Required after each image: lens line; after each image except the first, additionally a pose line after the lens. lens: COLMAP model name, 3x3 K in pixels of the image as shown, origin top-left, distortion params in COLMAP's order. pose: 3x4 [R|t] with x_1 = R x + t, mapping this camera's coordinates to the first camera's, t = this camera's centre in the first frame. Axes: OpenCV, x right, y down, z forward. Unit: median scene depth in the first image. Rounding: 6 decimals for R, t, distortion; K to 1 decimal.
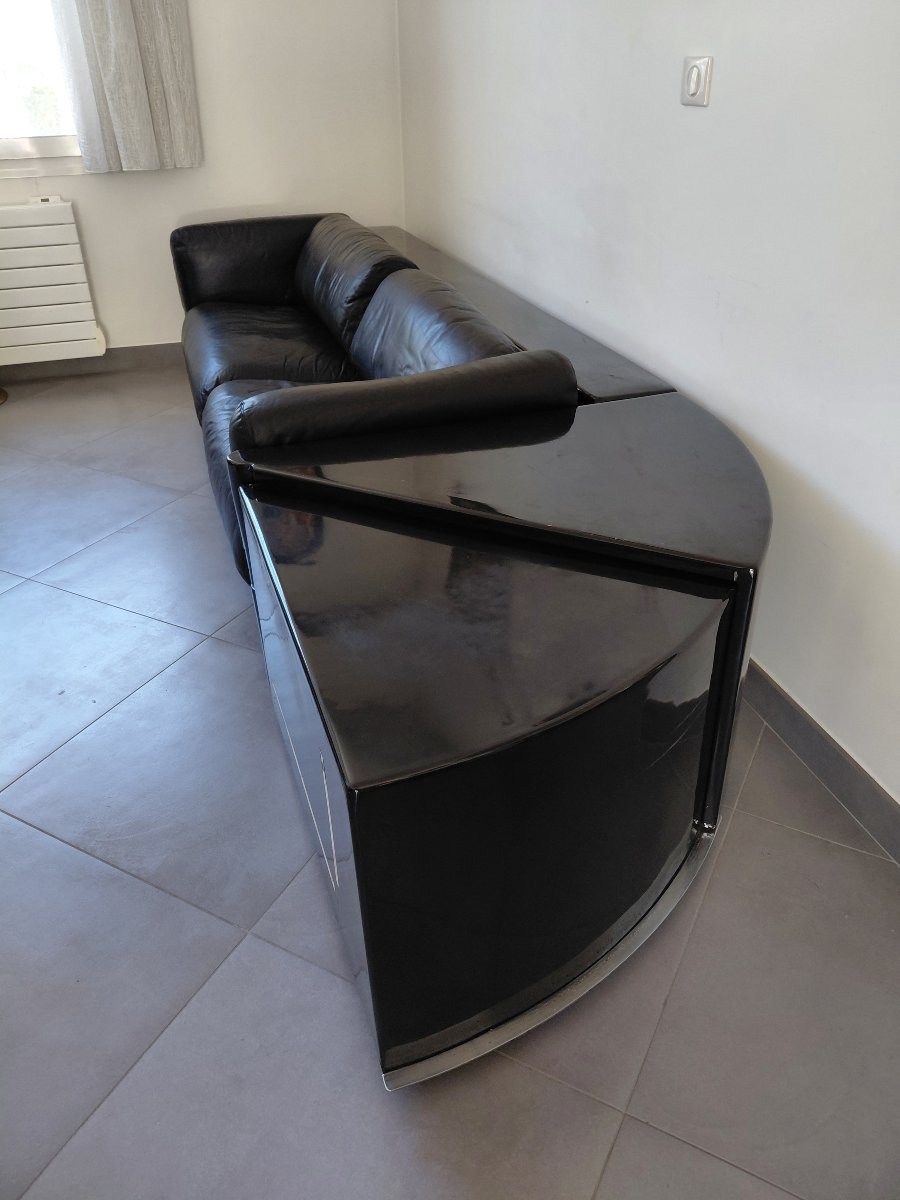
lens RADIAL K [[879.2, 0, 458.7], [0, 879.2, 608.1], [0, 0, 1]] dist [0.055639, -0.126087]
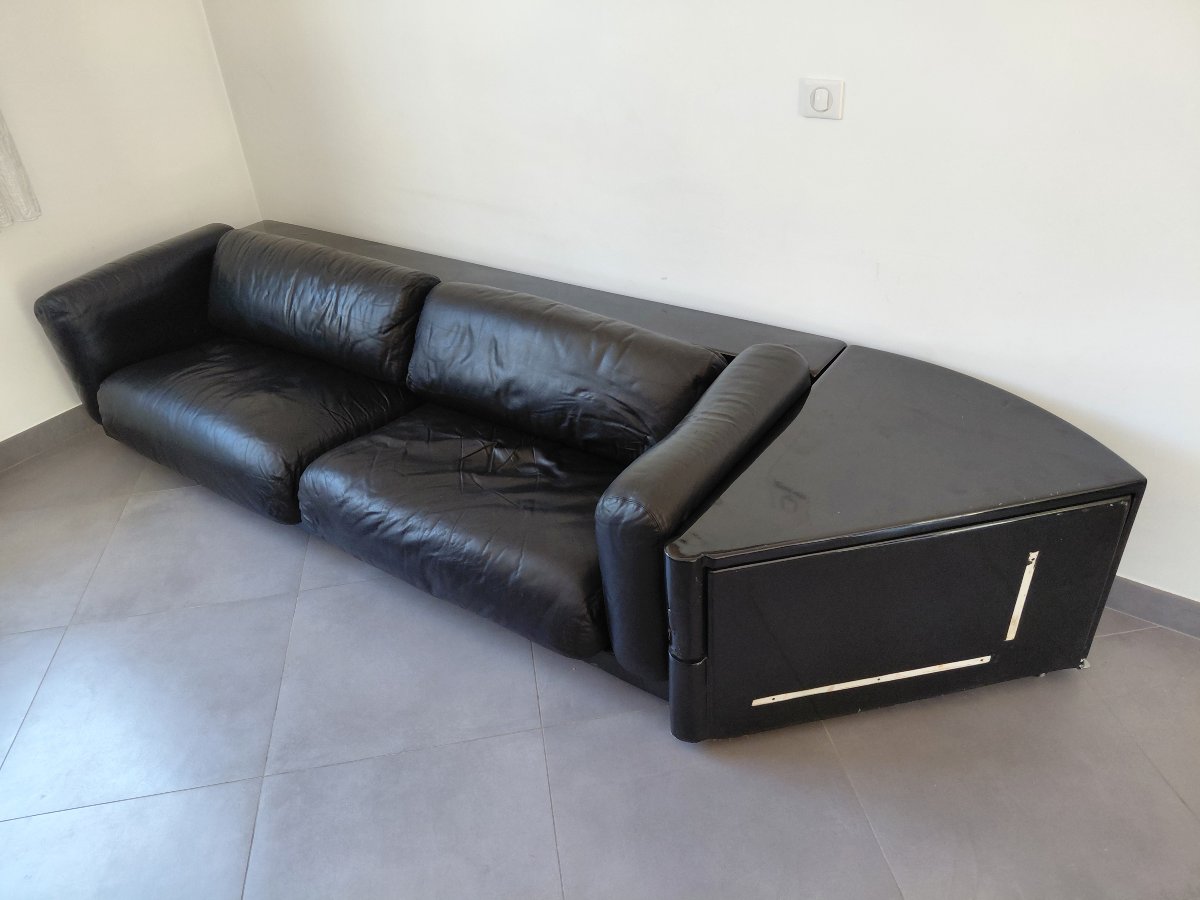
lens RADIAL K [[879.2, 0, 590.3], [0, 879.2, 445.6], [0, 0, 1]] dist [0.055639, -0.126087]
pose [[0.803621, -0.355529, 0.477275, -0.439874], [0.364028, 0.928082, 0.078403, -0.230208], [-0.470825, 0.110735, 0.875249, 0.097636]]
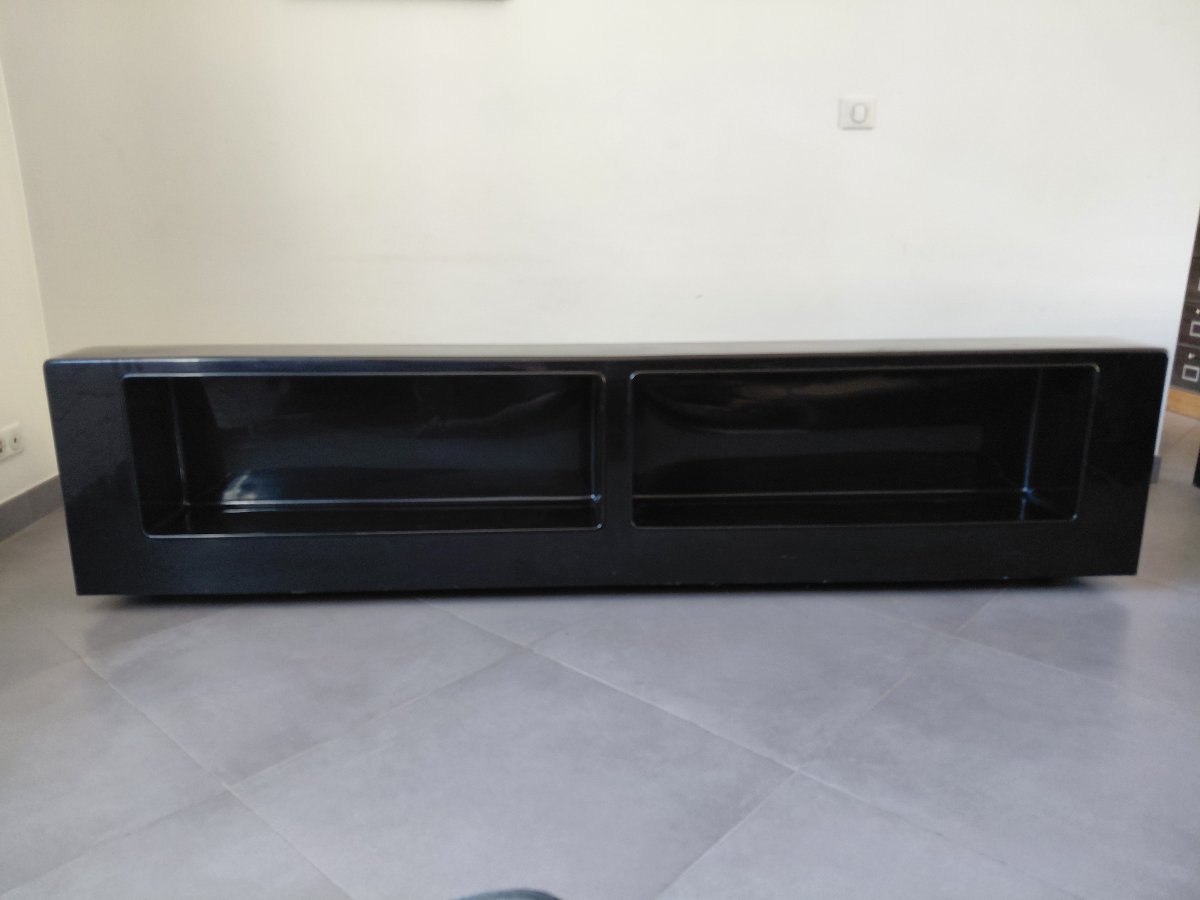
lens RADIAL K [[879.2, 0, 593.7], [0, 879.2, 445.5], [0, 0, 1]] dist [0.055639, -0.126087]
pose [[0.258735, -0.219551, 0.940667, -0.853332], [0.513976, 0.855816, 0.058376, -0.267869], [-0.817854, 0.468376, 0.334273, 0.693964]]
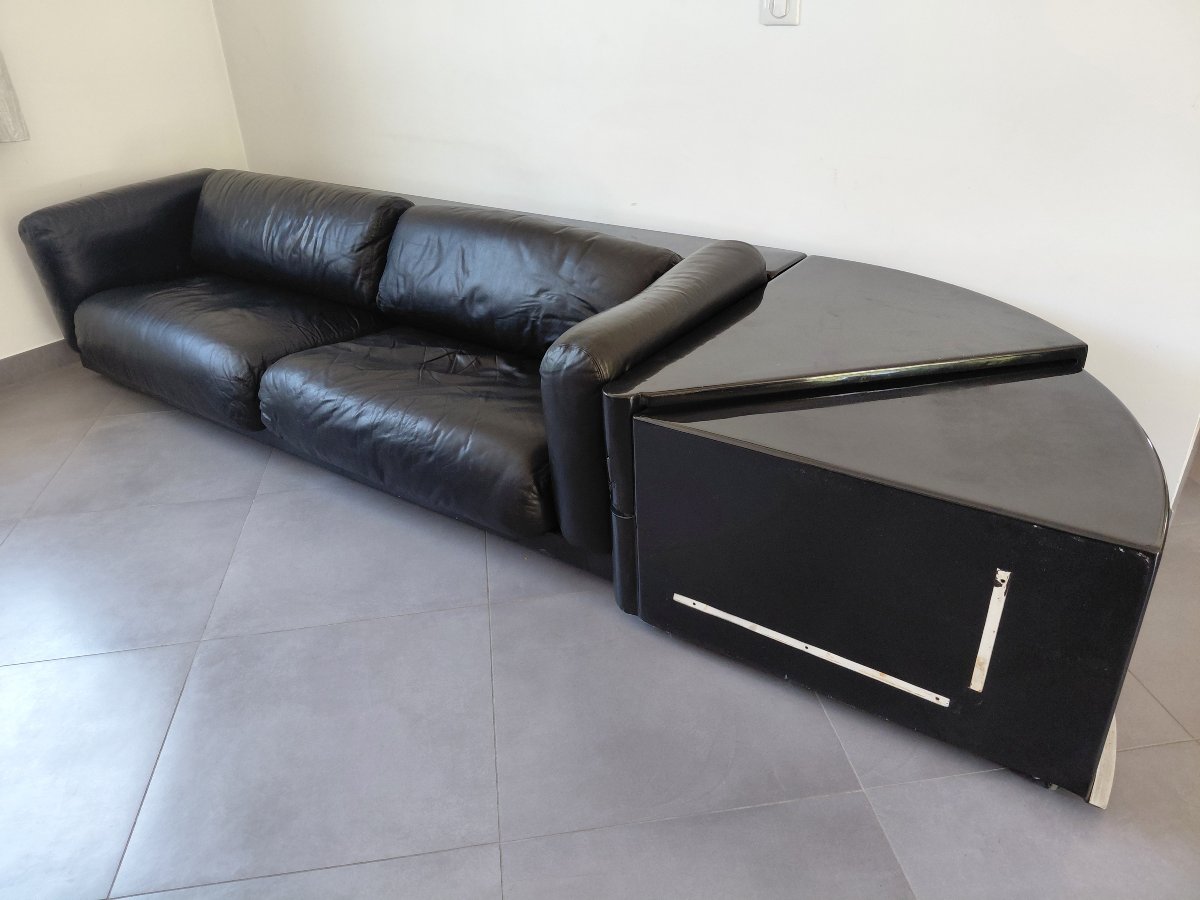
lens RADIAL K [[879.2, 0, 599.4], [0, 879.2, 457.7], [0, 0, 1]] dist [0.055639, -0.126087]
pose [[0.813551, -0.299455, 0.498459, -0.452692], [0.331987, 0.942962, 0.024649, -0.076598], [-0.477409, 0.145429, 0.866563, 0.095196]]
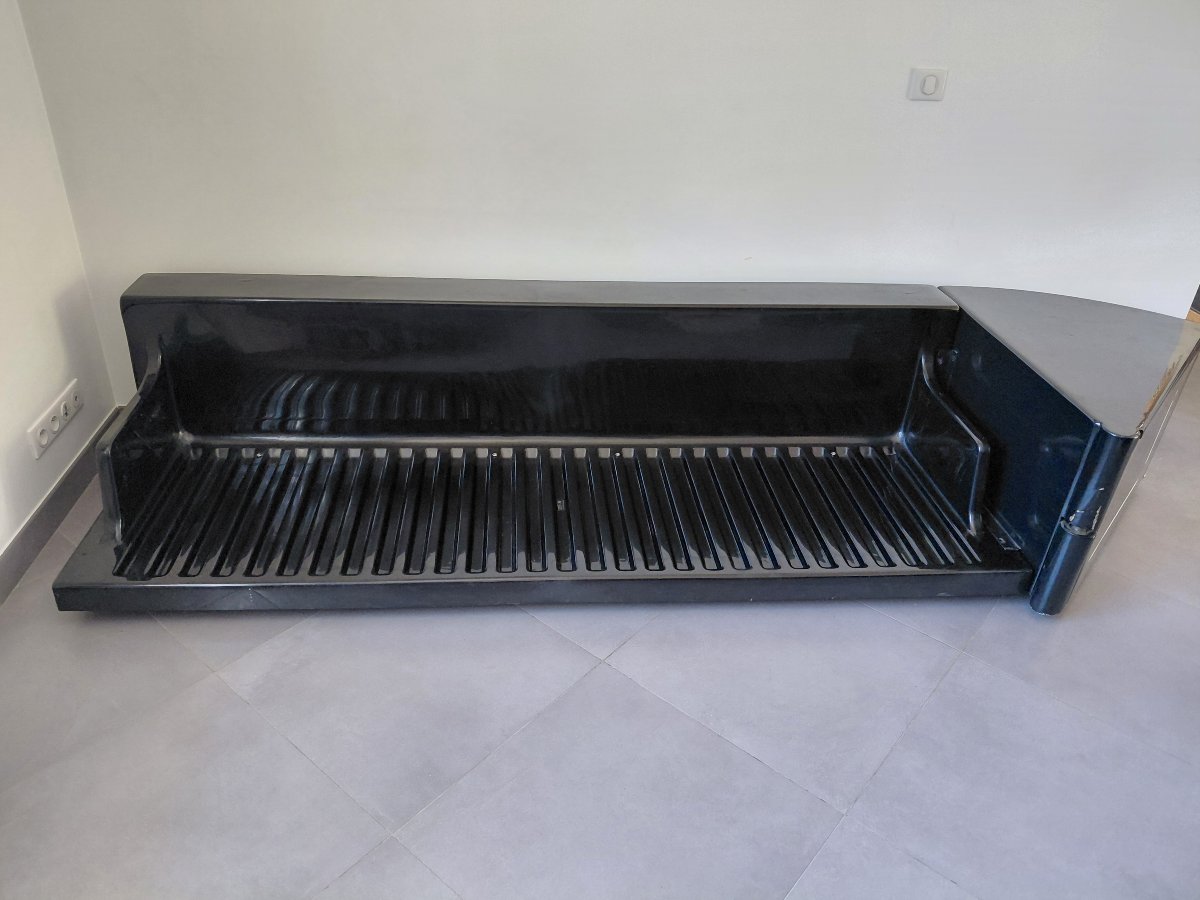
lens RADIAL K [[879.2, 0, 600.6], [0, 879.2, 455.3], [0, 0, 1]] dist [0.055639, -0.126087]
pose [[0.219473, -0.469966, 0.854964, -0.849990], [0.475652, 0.816669, 0.326814, -0.511908], [-0.851814, 0.334938, 0.402777, 0.662762]]
